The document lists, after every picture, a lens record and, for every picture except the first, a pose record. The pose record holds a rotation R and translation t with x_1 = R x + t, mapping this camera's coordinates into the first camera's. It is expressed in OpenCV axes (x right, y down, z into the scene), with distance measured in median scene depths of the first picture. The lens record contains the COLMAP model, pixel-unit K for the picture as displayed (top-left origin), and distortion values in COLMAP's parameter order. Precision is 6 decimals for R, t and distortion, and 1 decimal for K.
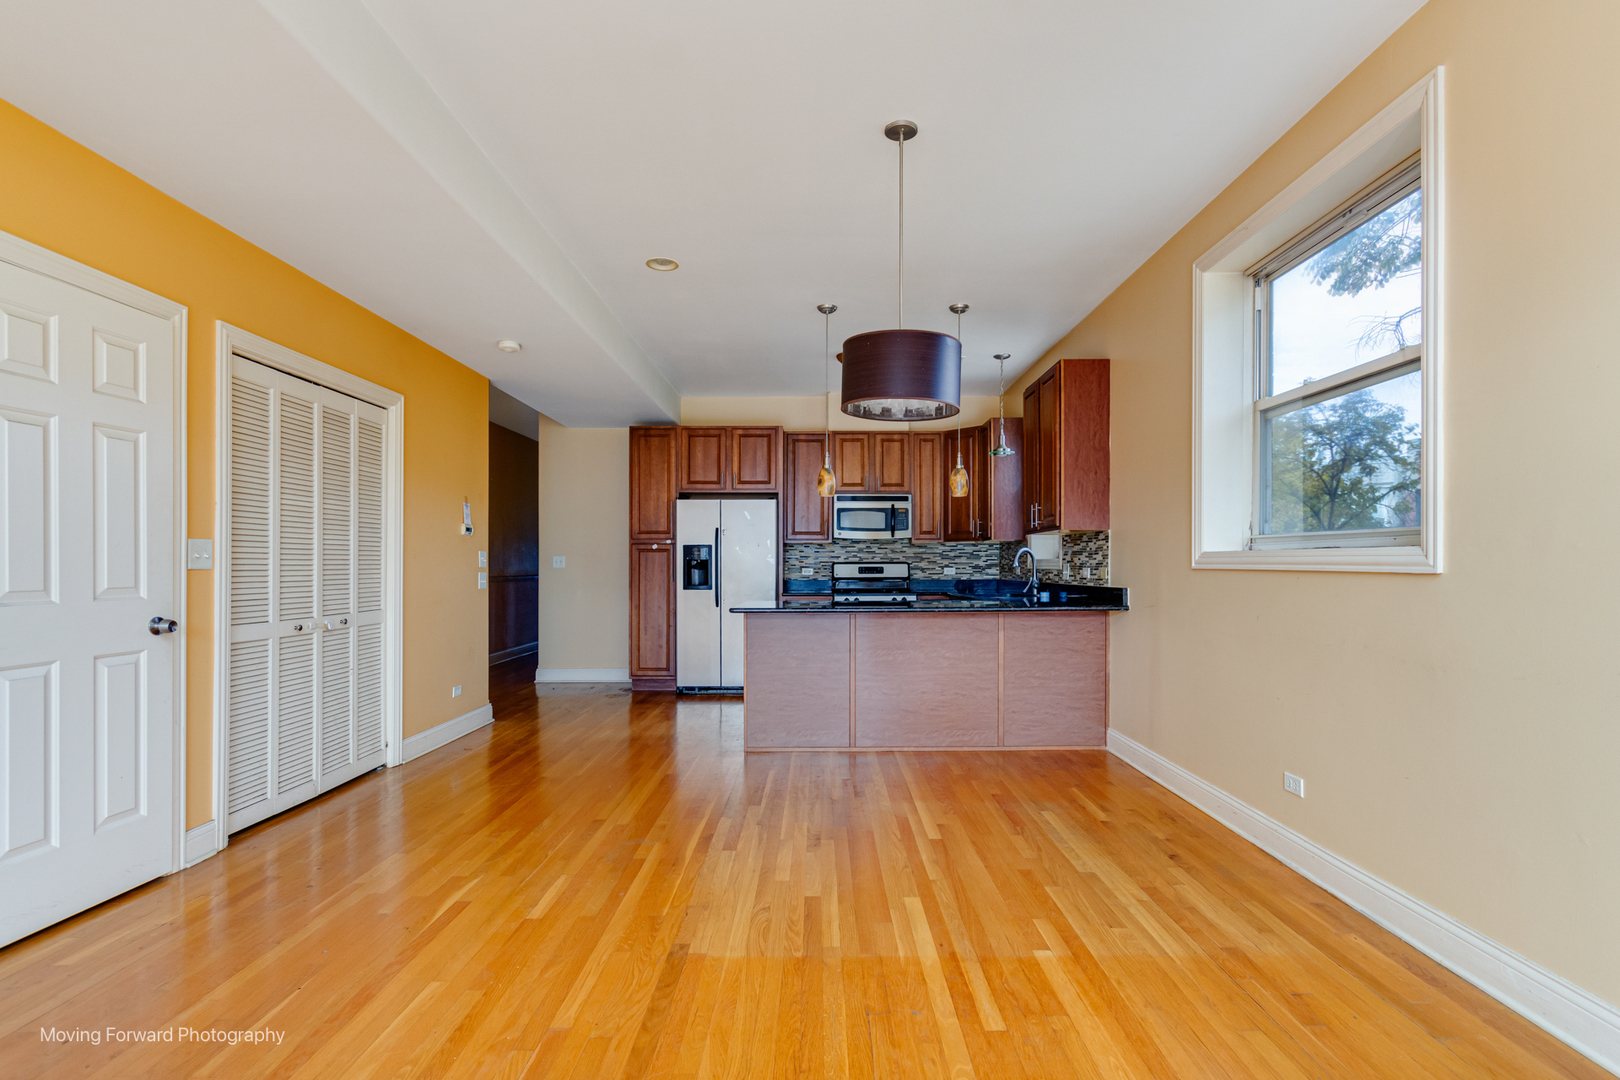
lens RADIAL K [[766.4, 0, 825.0], [0, 766.4, 566.8], [0, 0, 1]] dist [0.001326, 0.000227]
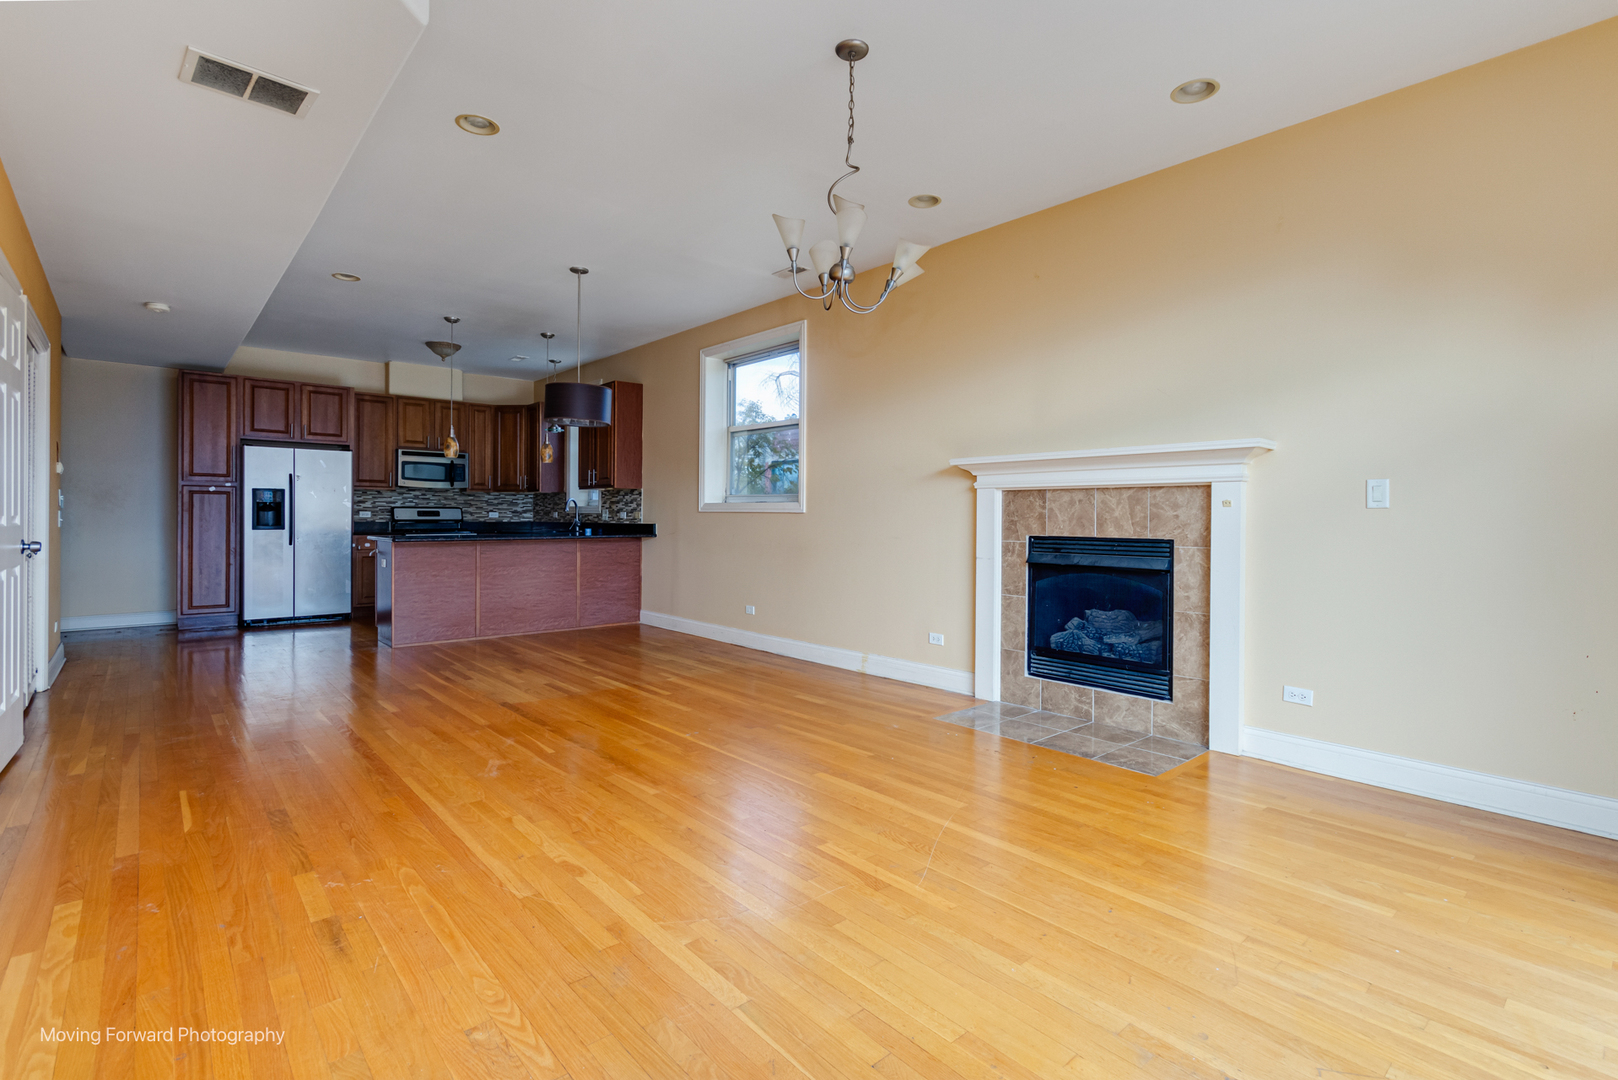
lens RADIAL K [[746.7, 0, 812.2], [0, 746.7, 519.2], [0, 0, 1]] dist [0.002551, 0.000426]
pose [[0.754300, 0.003782, 0.656518, -0.281095], [-0.005870, 0.999982, 0.000984, 0.009329], [-0.656503, -0.004596, 0.754309, -0.309597]]
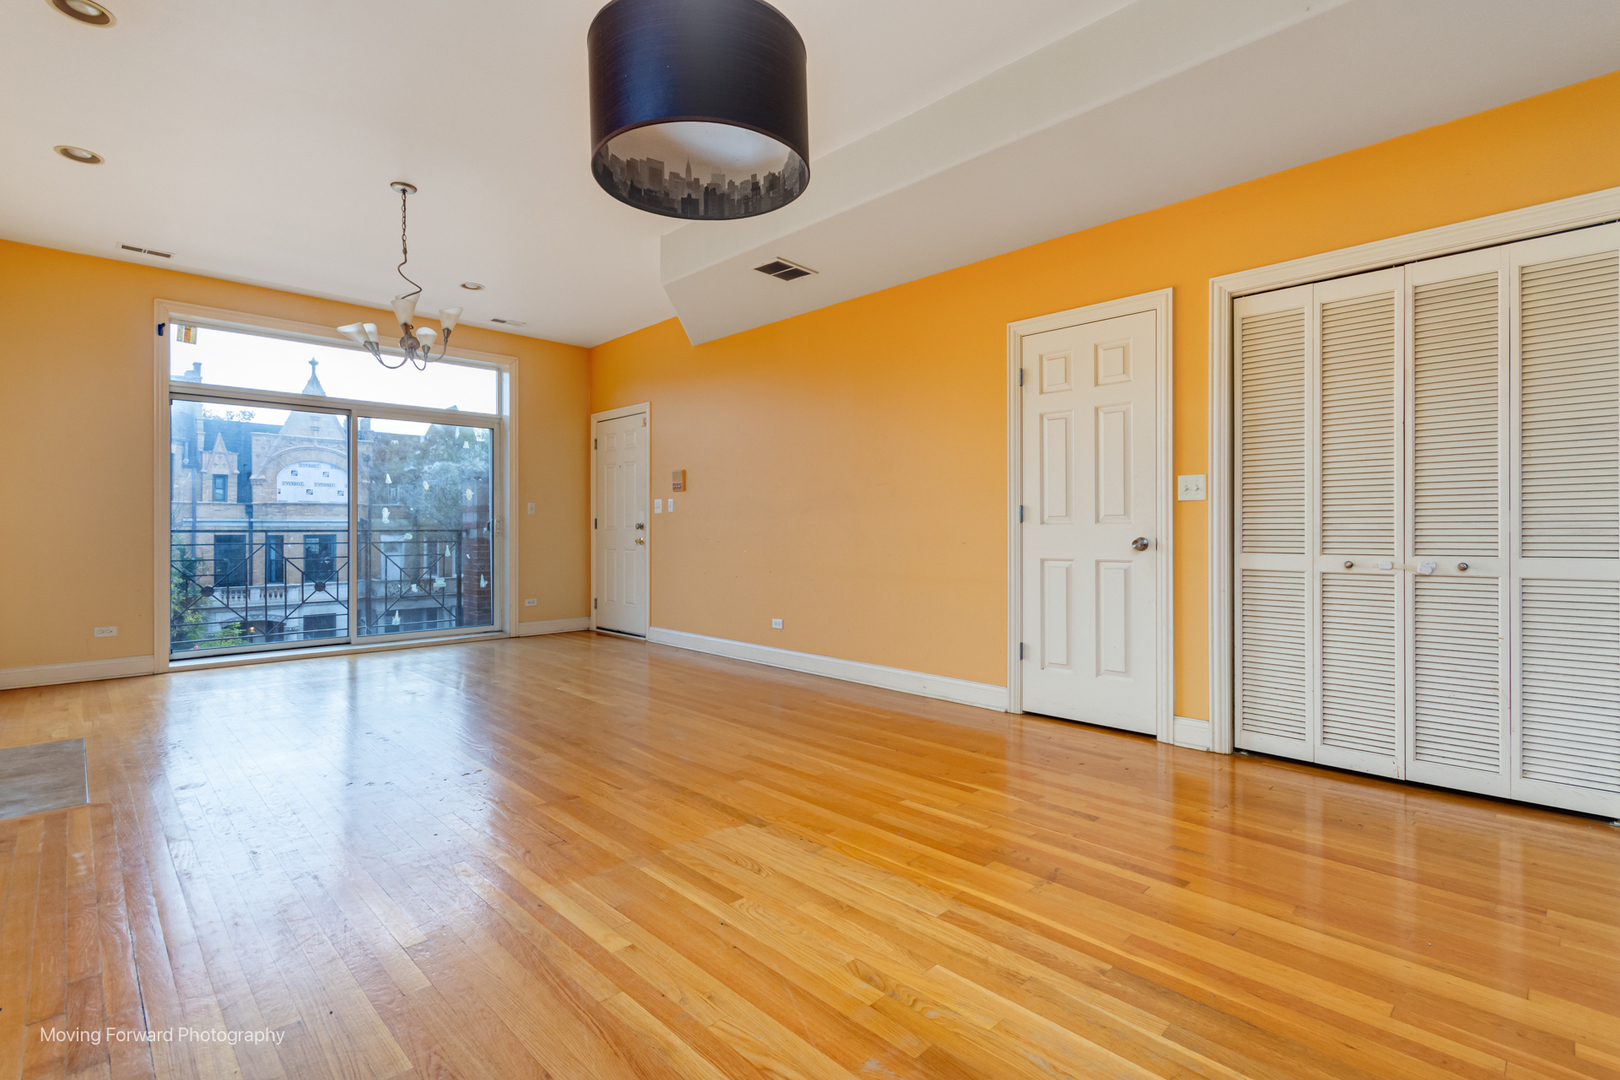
lens RADIAL K [[755.1, 0, 809.2], [0, 755.1, 530.4], [0, 0, 1]] dist [0.008723, 0.000061]
pose [[-0.721044, 0.000018, -0.692890, 0.178931], [-0.000611, 1.000000, 0.000662, 0.021008], [0.692889, 0.000901, -0.721043, 0.620688]]
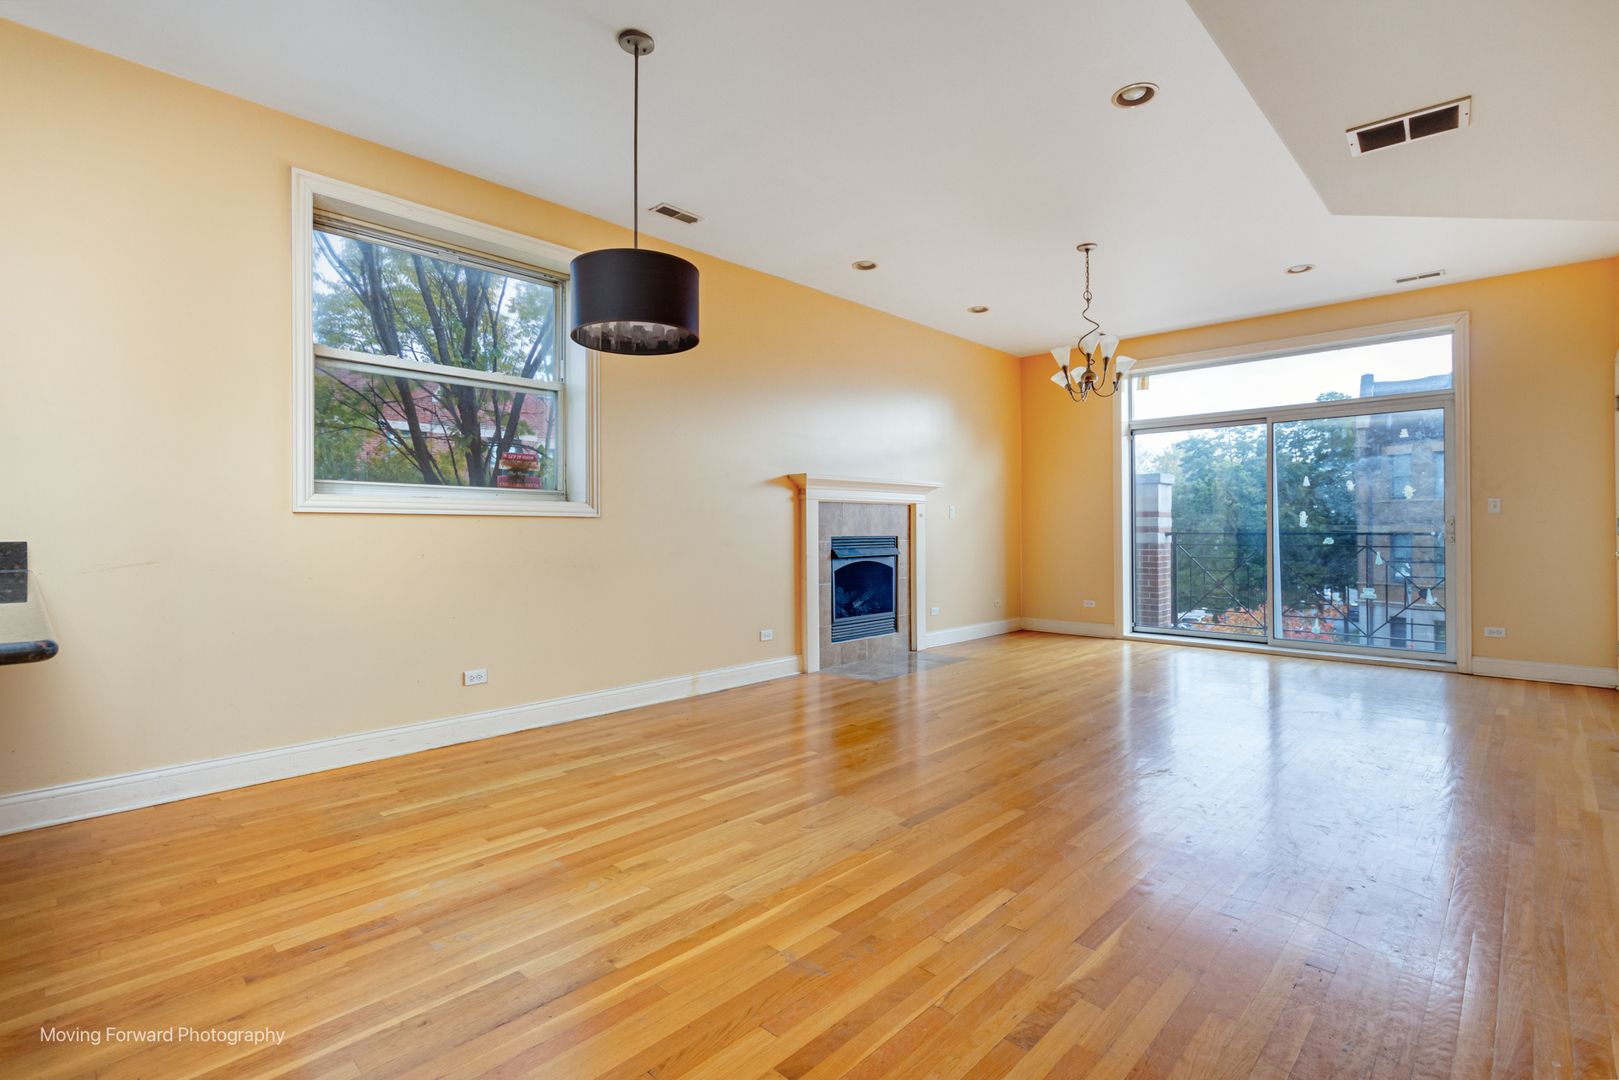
lens RADIAL K [[758.8, 0, 813.0], [0, 758.8, 526.3], [0, 0, 1]] dist [0.000836, 0.000573]
pose [[-0.716789, 0.002693, 0.697285, -0.303525], [0.002445, 0.999996, -0.001349, 0.012009], [-0.697286, 0.000737, -0.716793, 0.651785]]
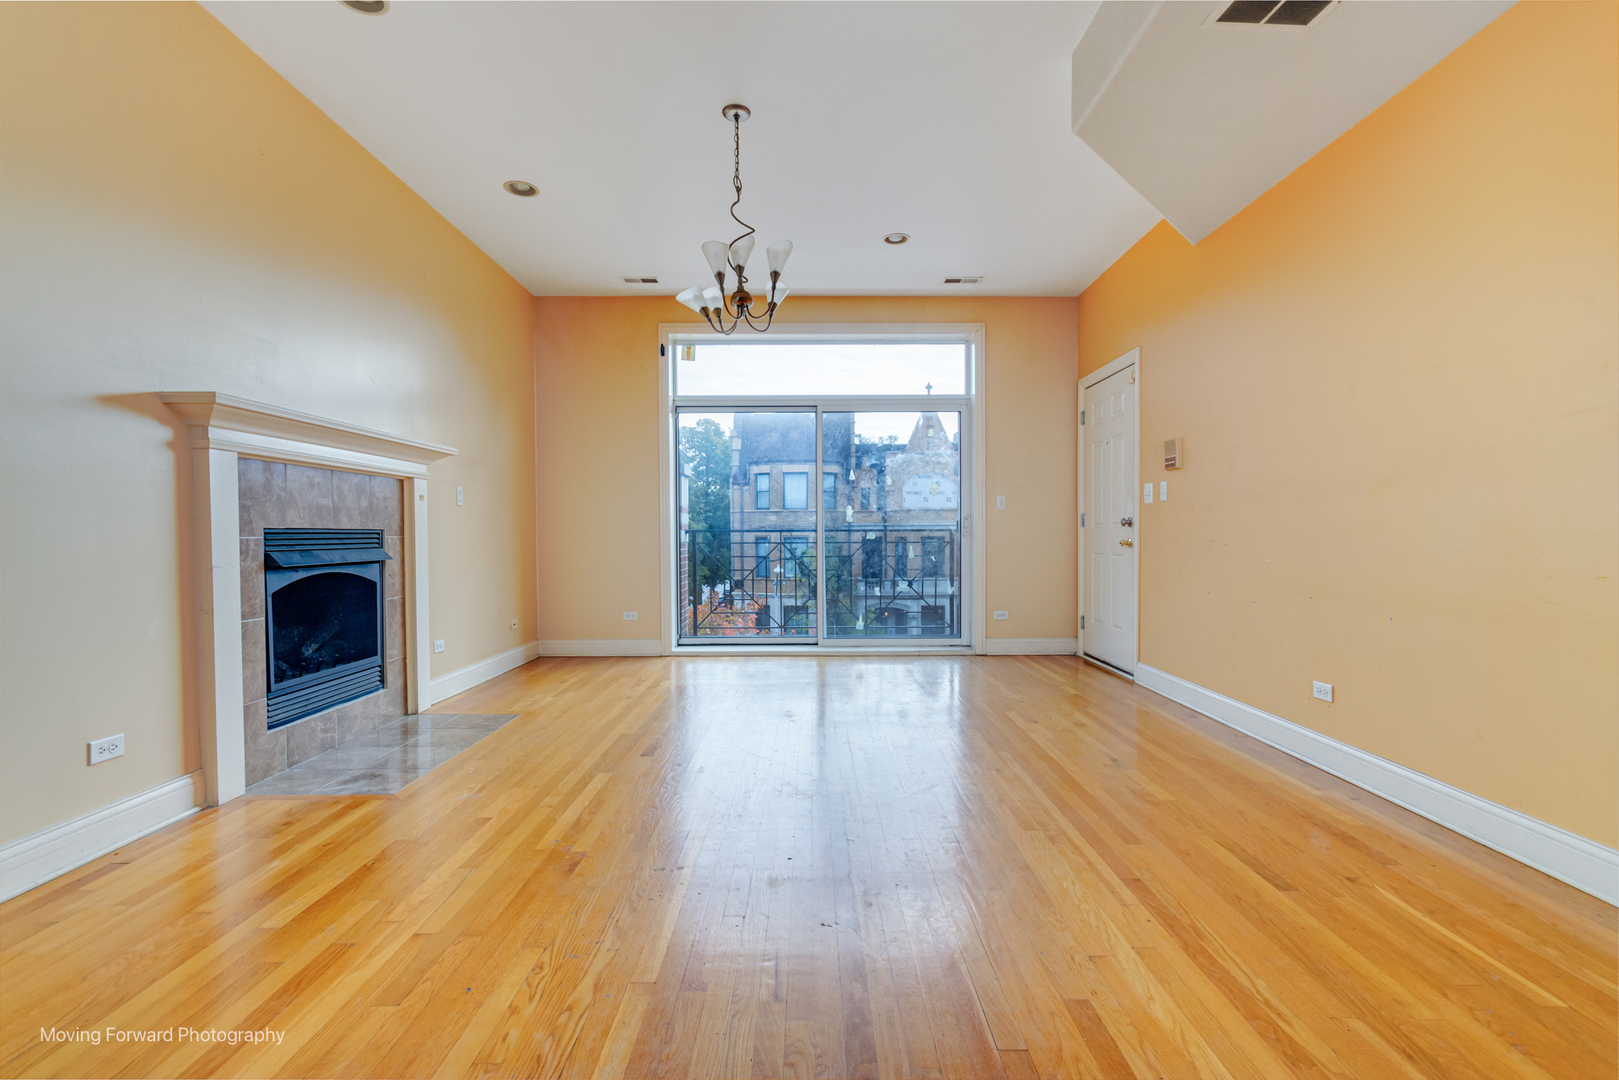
lens RADIAL K [[746.5, 0, 810.5], [0, 746.5, 546.9], [0, 0, 1]] dist [0.000243, 0.000442]
pose [[-0.999975, 0.001425, 0.006931, -0.051054], [0.001555, 0.999822, 0.018815, 0.025911], [-0.006903, 0.018825, -0.999799, 0.464006]]
